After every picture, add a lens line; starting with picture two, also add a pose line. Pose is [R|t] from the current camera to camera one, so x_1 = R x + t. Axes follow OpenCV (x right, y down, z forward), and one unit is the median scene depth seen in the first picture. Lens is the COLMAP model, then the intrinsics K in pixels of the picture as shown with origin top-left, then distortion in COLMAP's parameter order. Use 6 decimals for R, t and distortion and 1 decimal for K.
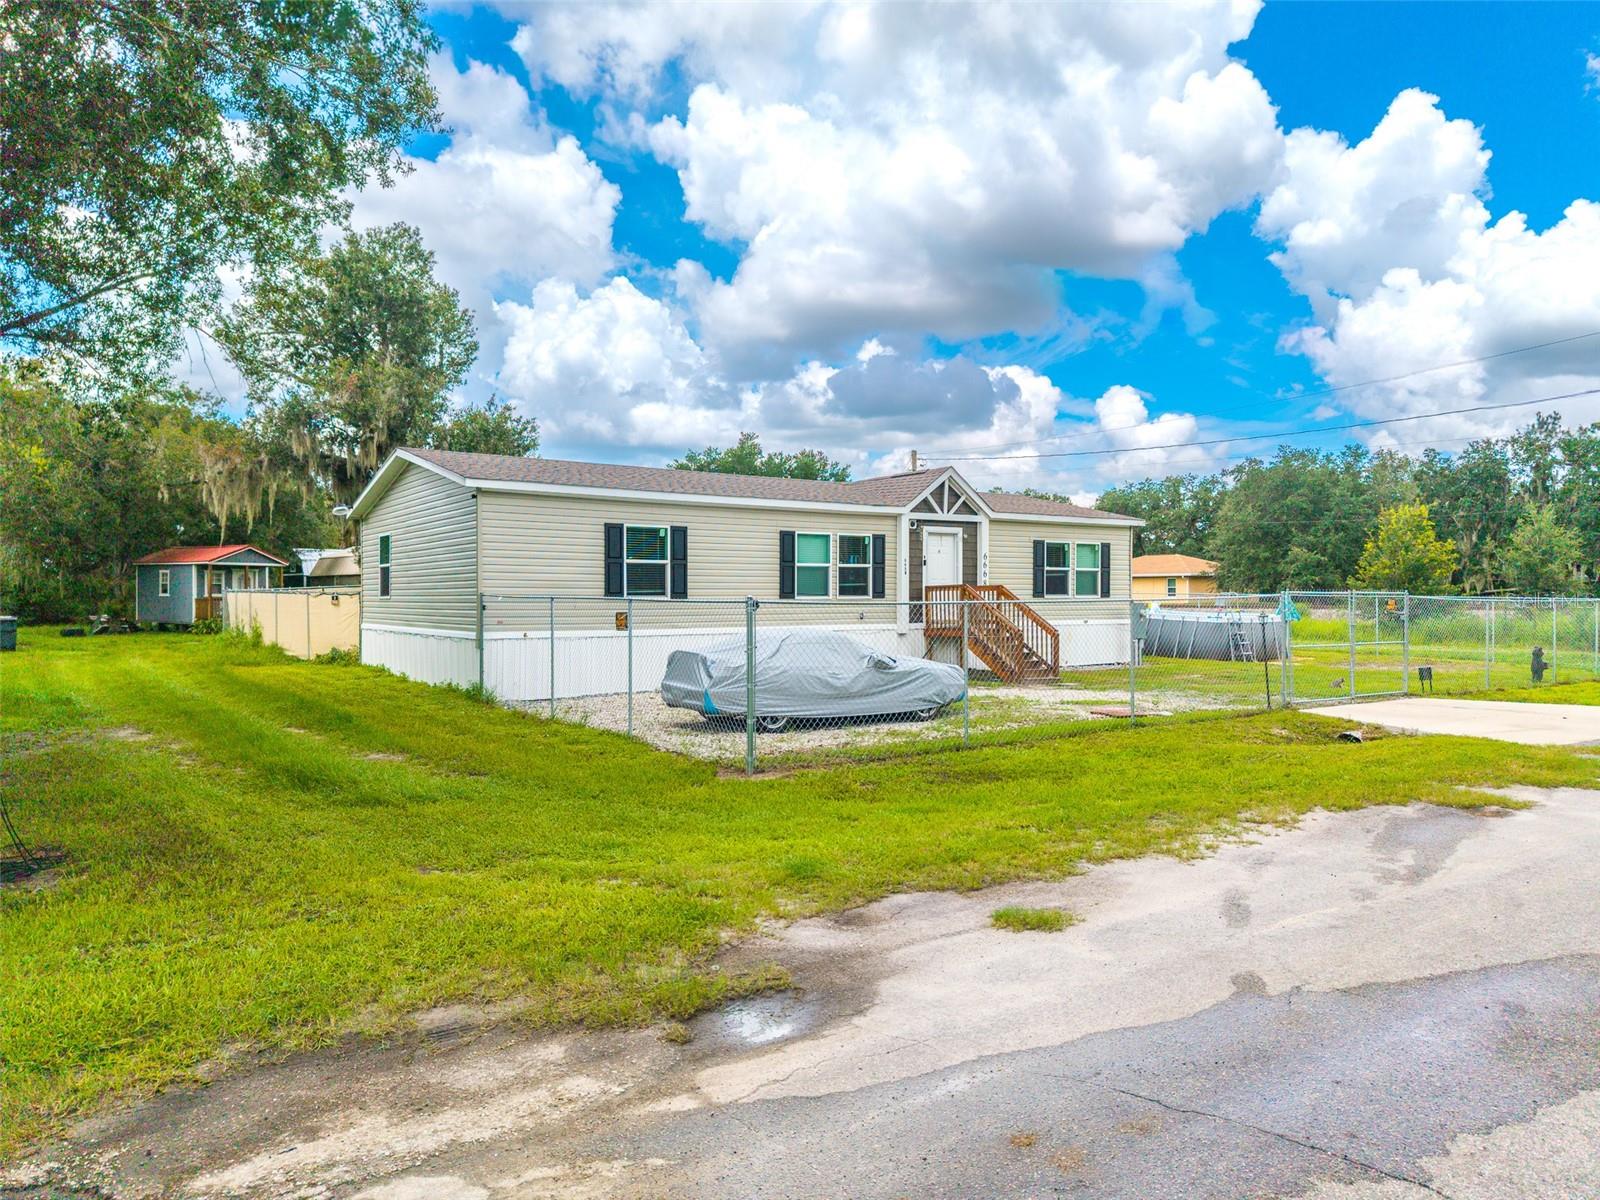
lens RADIAL K [[1062.0, 0, 800.0], [0, 1062.0, 600.0], [0, 0, 1]] dist [0.046936, -0.046215]
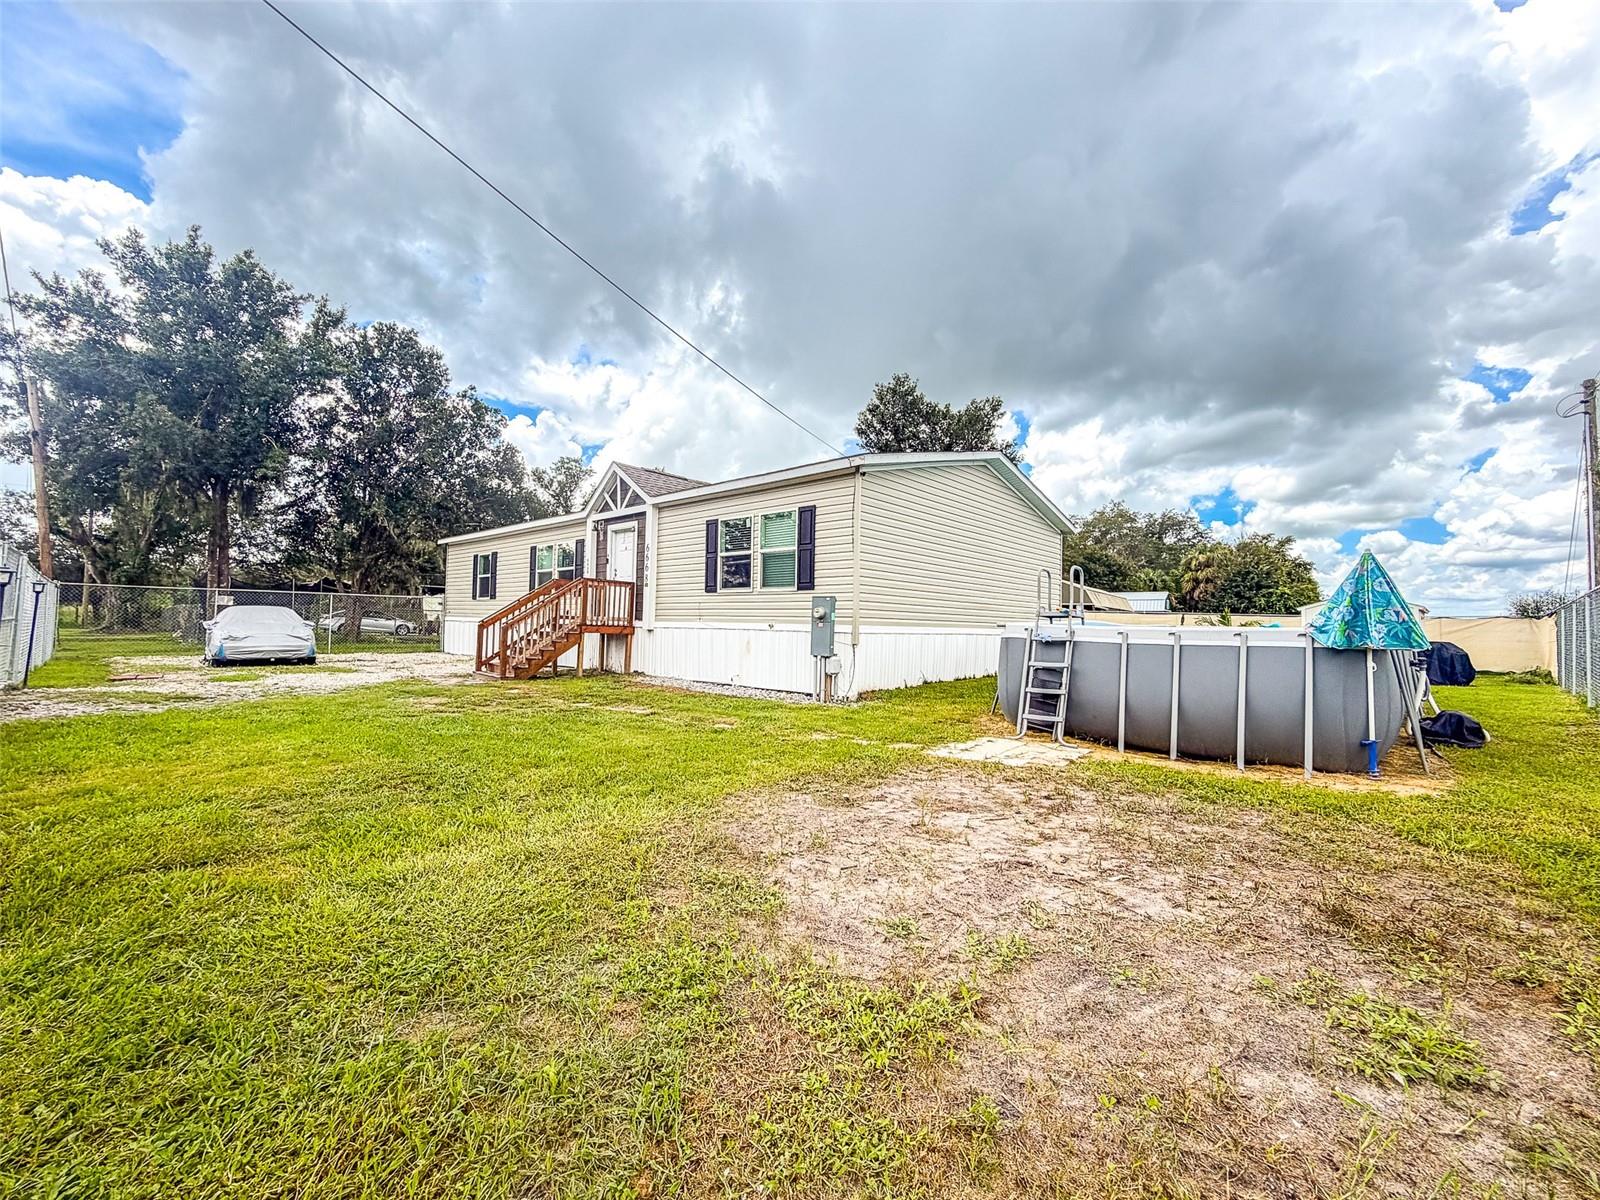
lens RADIAL K [[643.8, 0, 800.0], [0, 643.8, 600.0], [0, 0, 1]] dist [-0.001640, -0.000141]
pose [[0.231524, -0.046330, -0.971725, 0.787015], [-0.044164, 0.997335, -0.058073, 0.031446], [0.971826, 0.056361, 0.228861, 1.075457]]
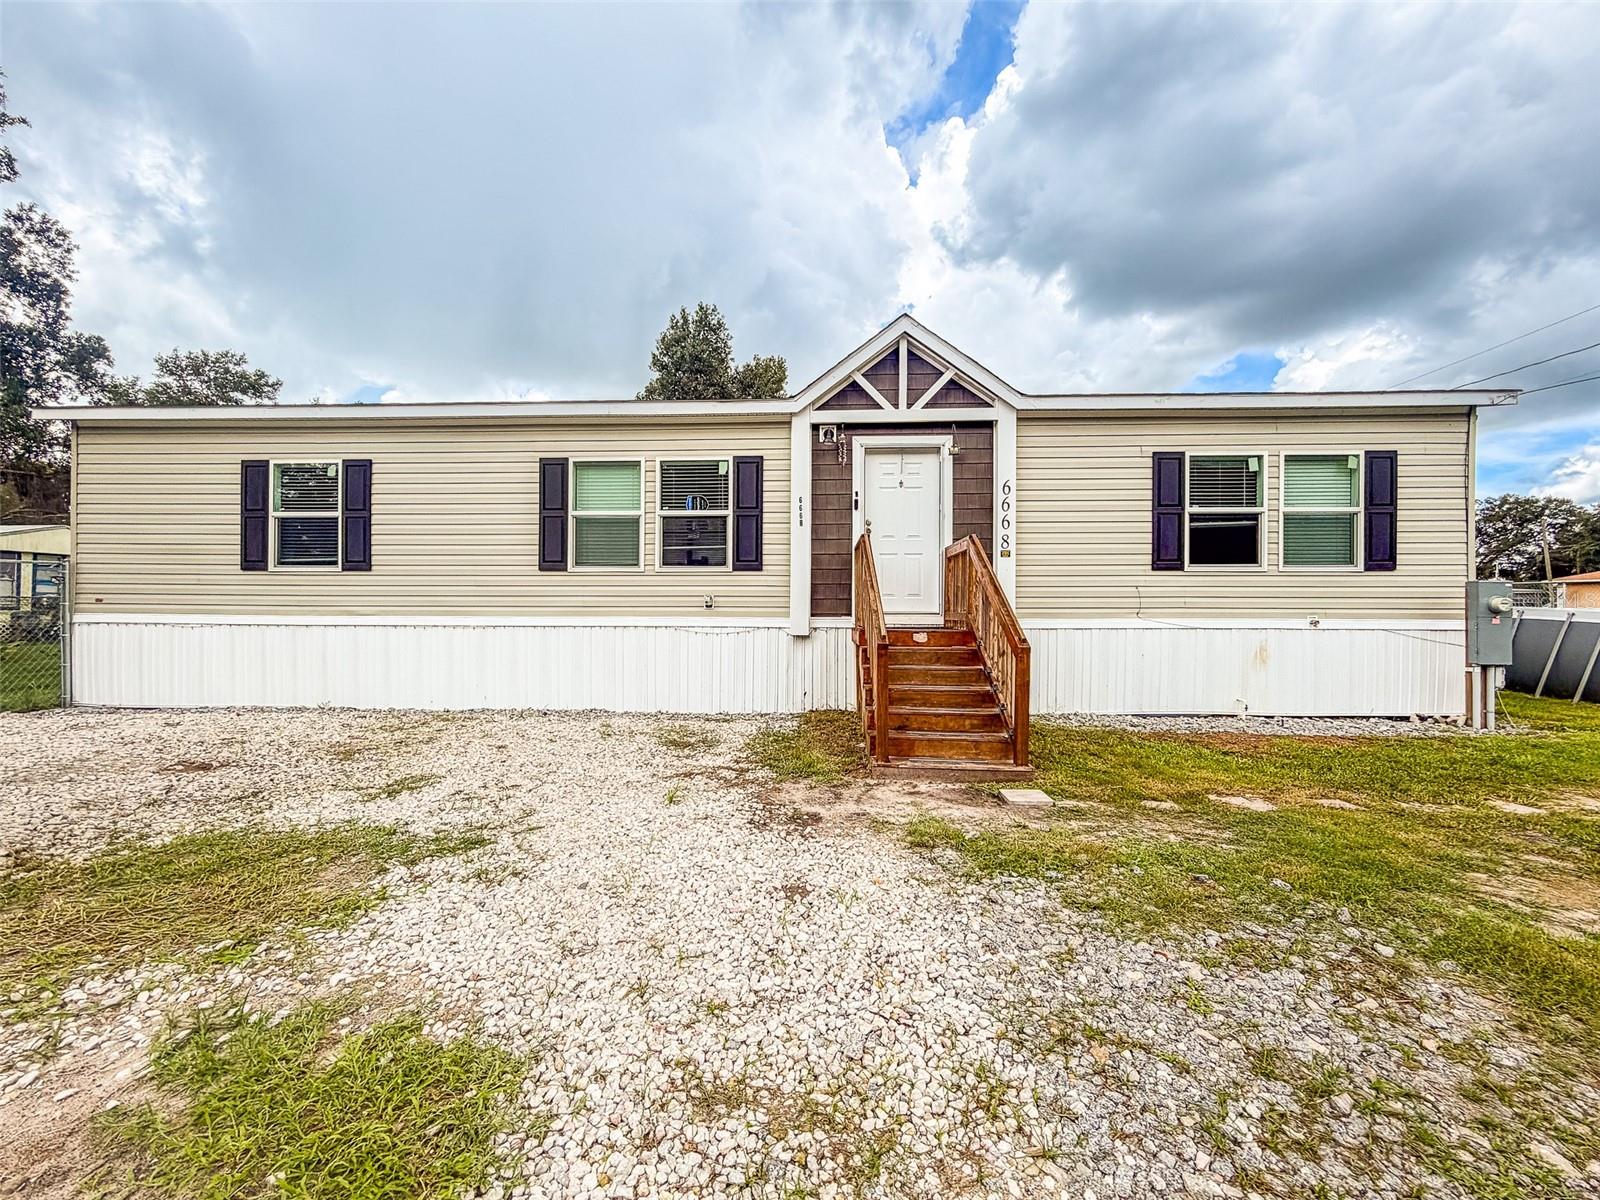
lens RADIAL K [[596.4, 0, 800.0], [0, 596.4, 600.0], [0, 0, 1]] dist [-0.014749, 0.000002]
pose [[0.795033, -0.006829, -0.606527, 0.285586], [-0.006513, 0.999783, -0.019794, 0.019930], [0.606531, 0.019687, 0.794816, 0.769483]]
